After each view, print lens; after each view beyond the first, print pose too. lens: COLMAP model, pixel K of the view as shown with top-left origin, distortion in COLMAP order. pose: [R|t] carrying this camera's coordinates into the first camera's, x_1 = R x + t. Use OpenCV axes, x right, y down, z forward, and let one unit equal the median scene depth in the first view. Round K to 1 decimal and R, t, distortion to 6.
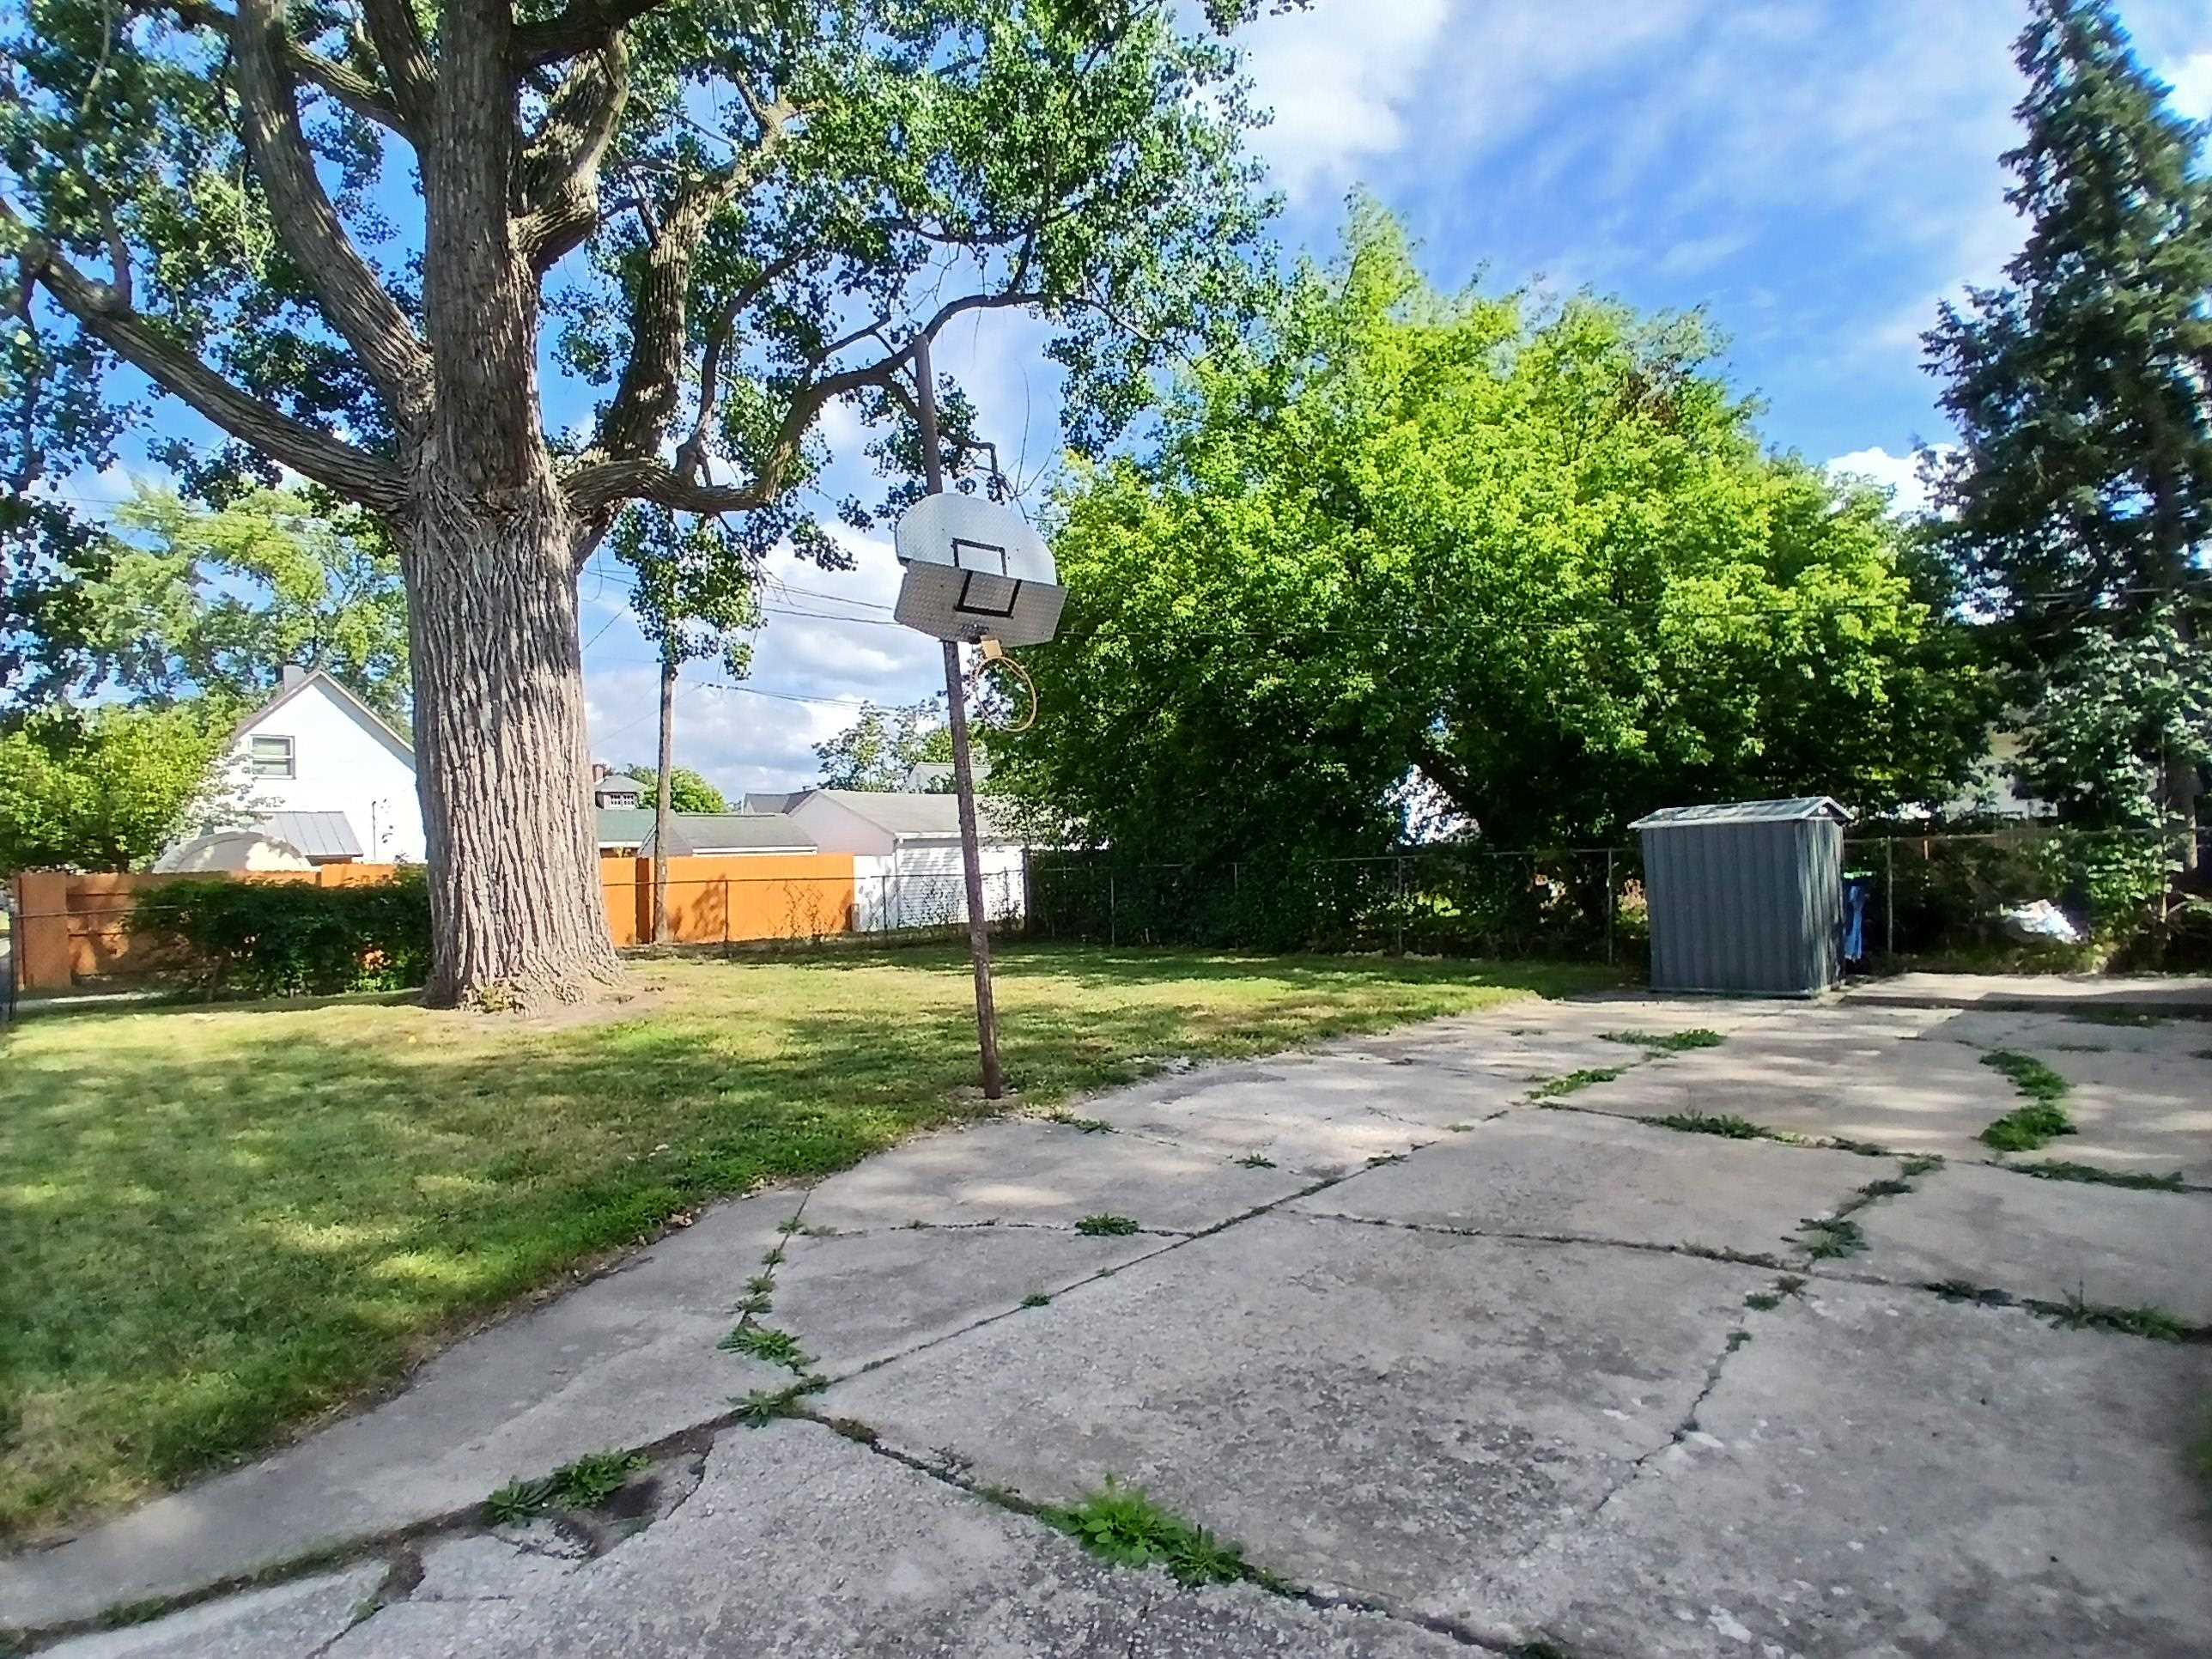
lens RADIAL K [[1090.8, 0, 1106.0], [0, 1090.8, 829.5], [0, 0, 1]] dist [-0.001275, -0.000169]
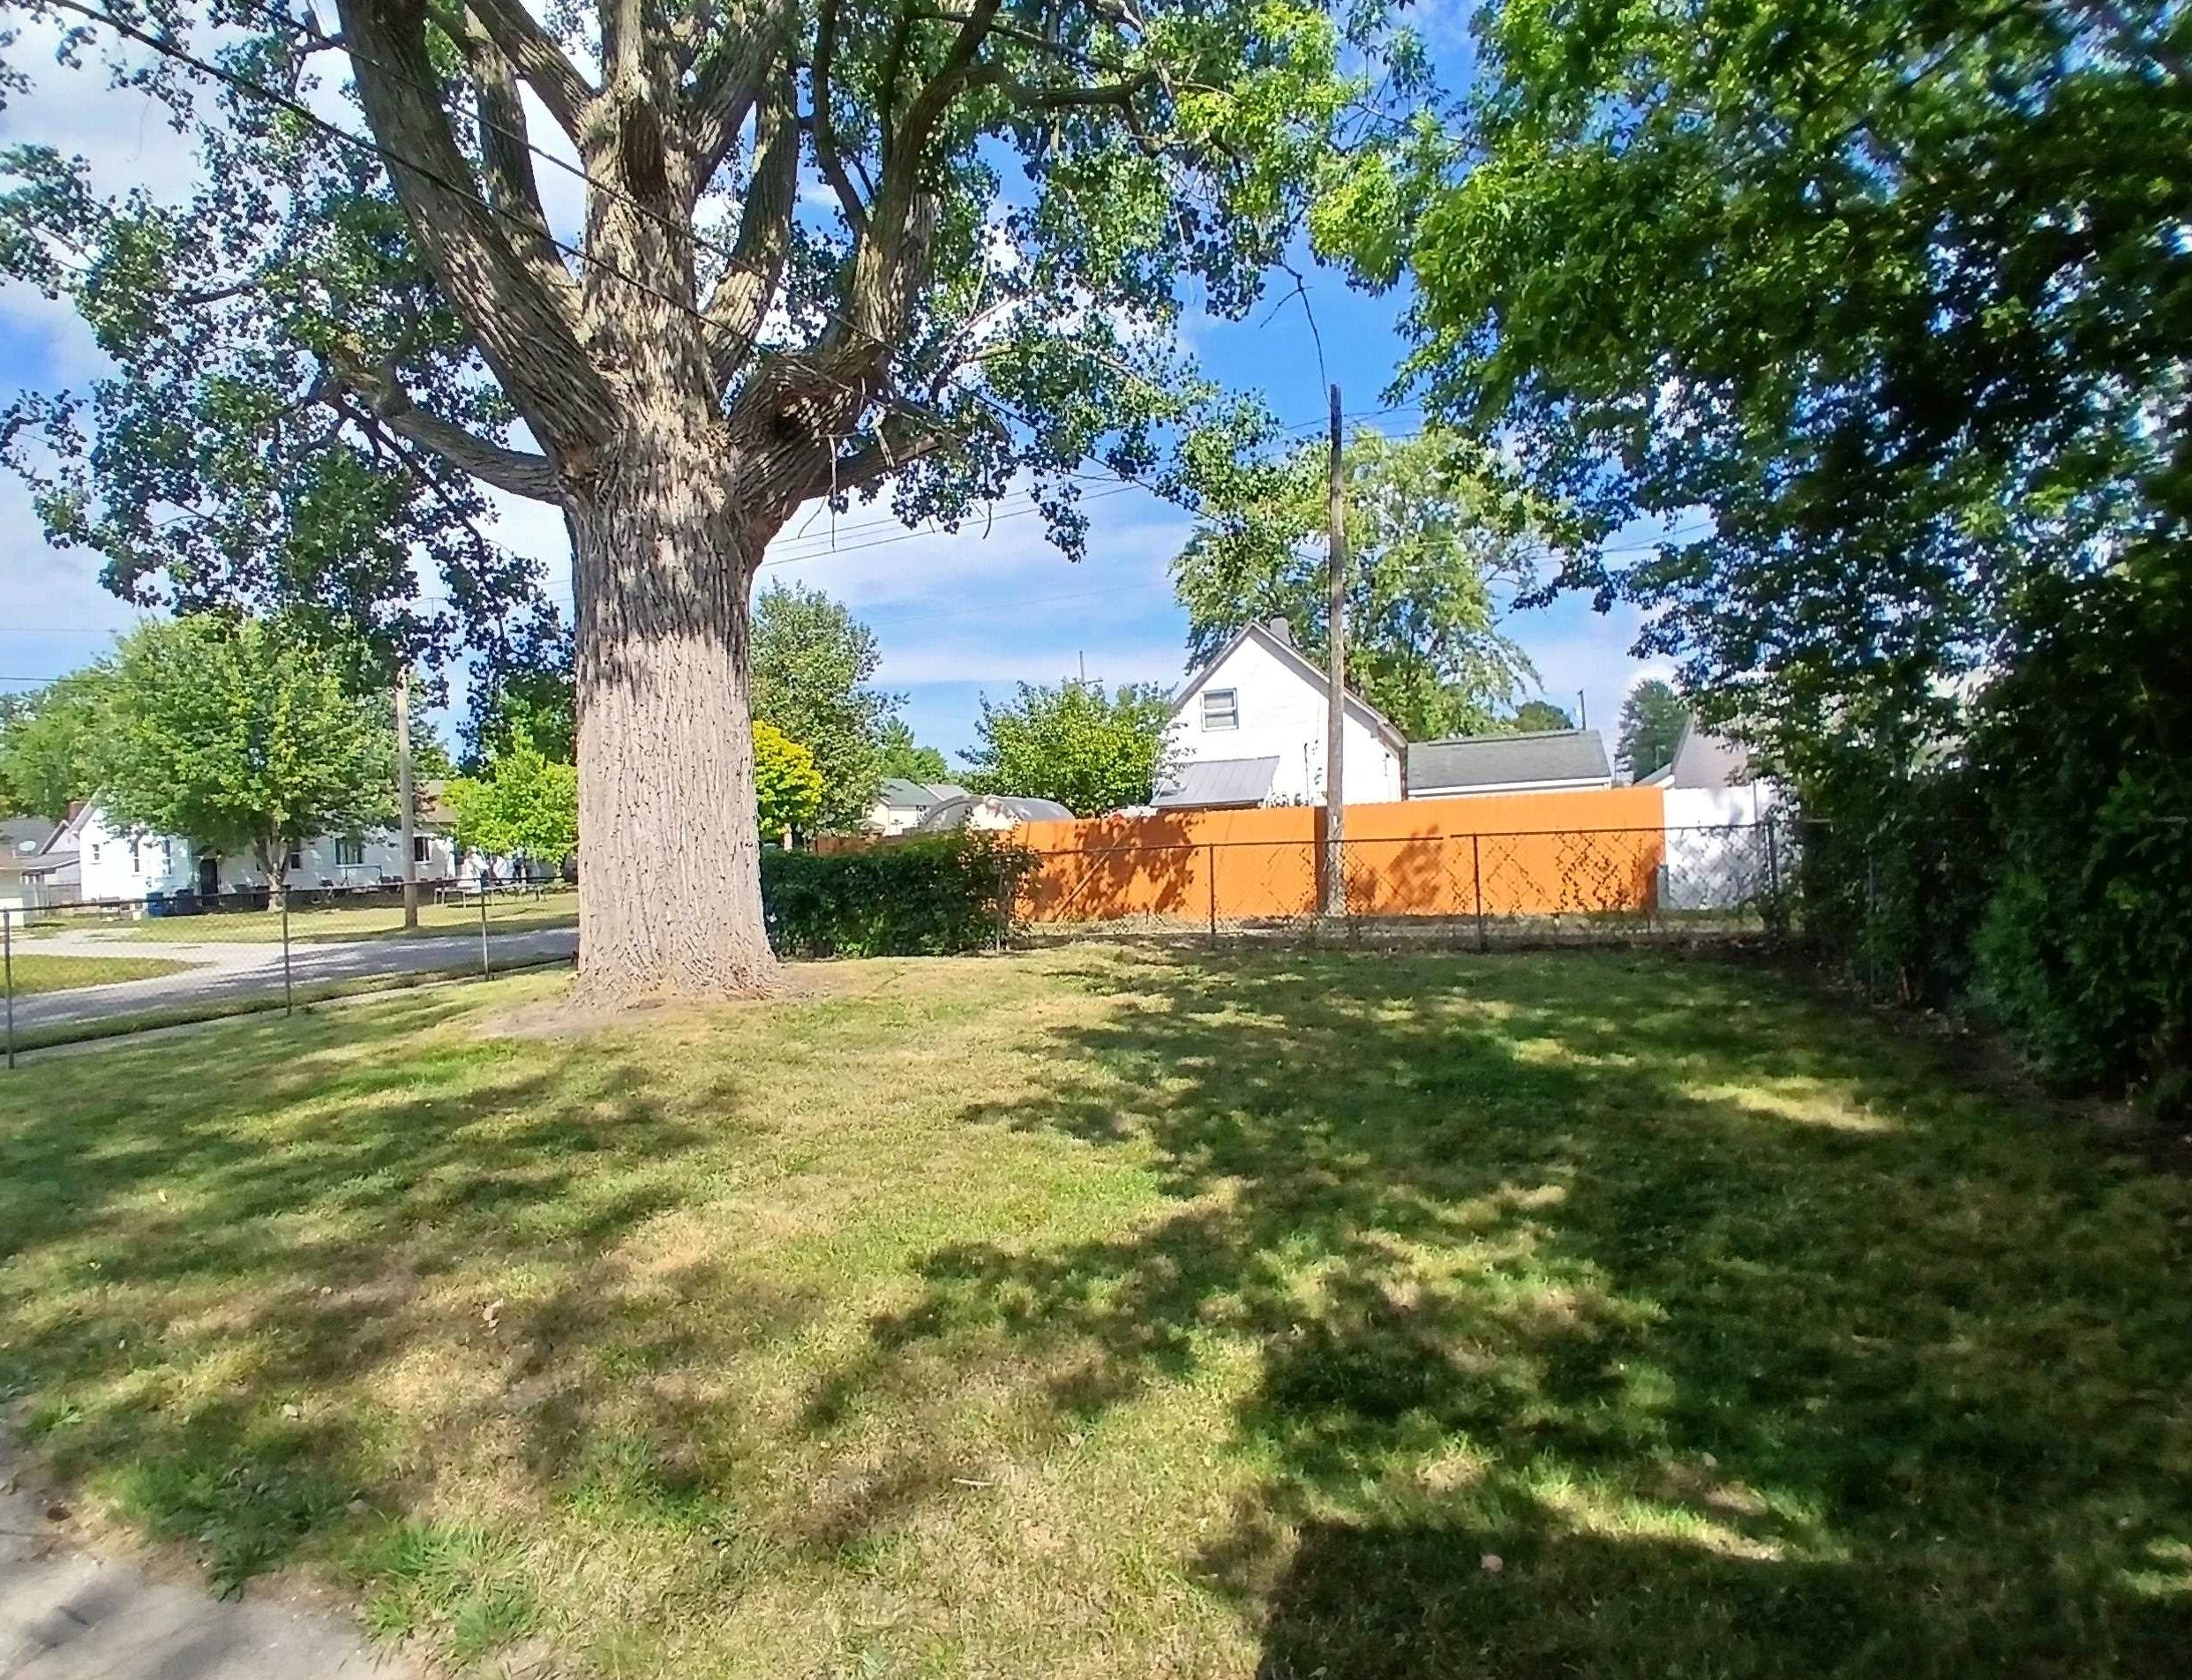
lens RADIAL K [[1121.9, 0, 1096.0], [0, 1121.9, 840.0], [0, 0, 1]] dist [-0.064198, 0.000072]
pose [[0.394107, 0.017716, -0.918894, 0.217217], [0.061611, 0.997056, 0.045648, 0.004104], [0.916997, -0.074604, 0.391856, 0.465074]]
